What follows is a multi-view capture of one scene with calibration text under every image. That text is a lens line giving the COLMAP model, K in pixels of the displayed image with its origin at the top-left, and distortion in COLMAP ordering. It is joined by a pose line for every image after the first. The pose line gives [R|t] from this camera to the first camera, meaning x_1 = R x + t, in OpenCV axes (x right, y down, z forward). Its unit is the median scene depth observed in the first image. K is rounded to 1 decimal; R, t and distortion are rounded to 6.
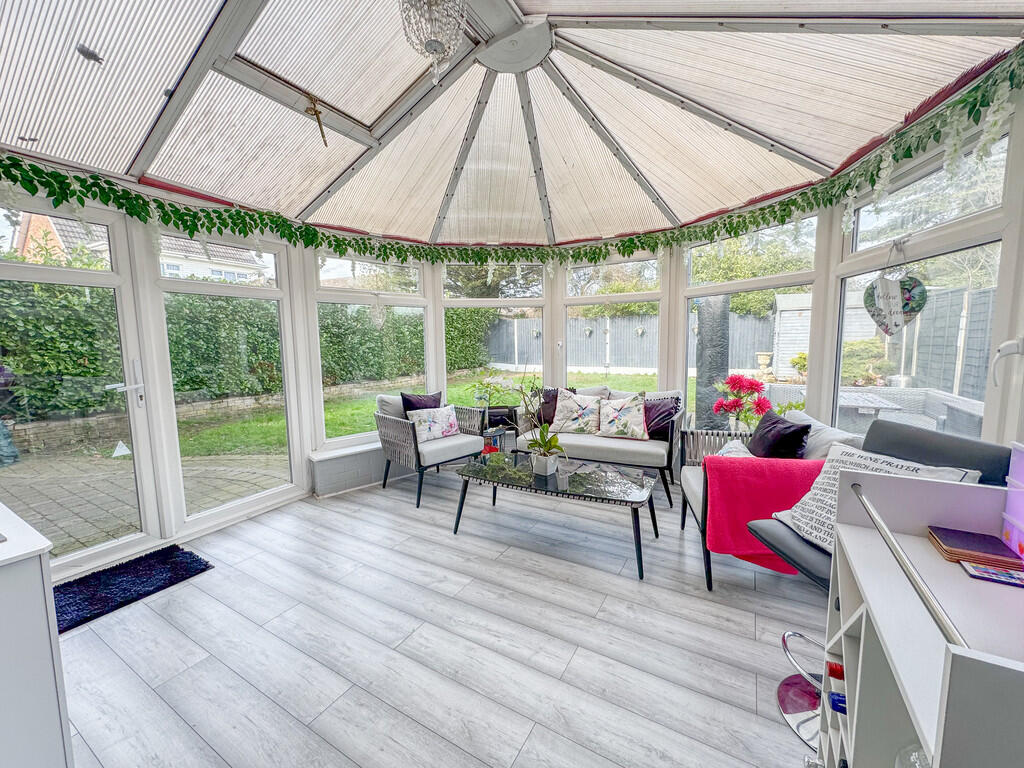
lens RADIAL K [[413.2, 0, 512.0], [0, 413.2, 384.0], [0, 0, 1]] dist [-0.000142, -0.000201]
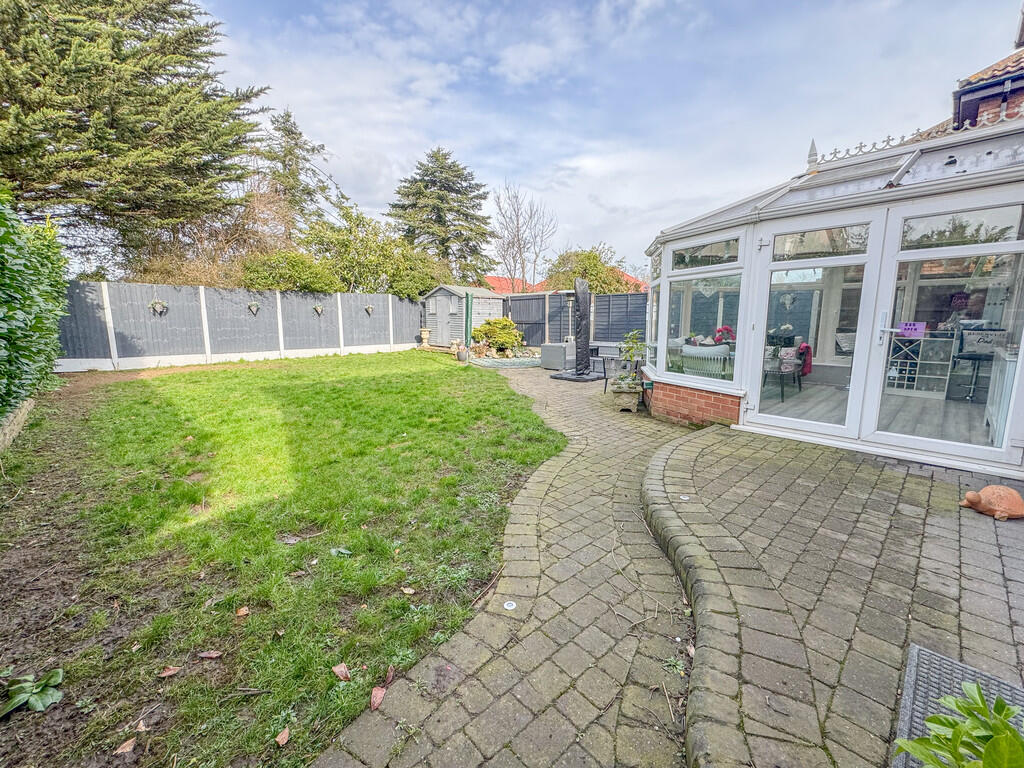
lens RADIAL K [[413.2, 0, 512.0], [0, 413.2, 384.0], [0, 0, 1]] dist [-0.000142, -0.000201]
pose [[0.288859, -0.137125, 0.947500, -1.167871], [0.106576, 0.988144, 0.110516, -0.045906], [-0.951421, 0.069058, 0.300049, 0.792091]]
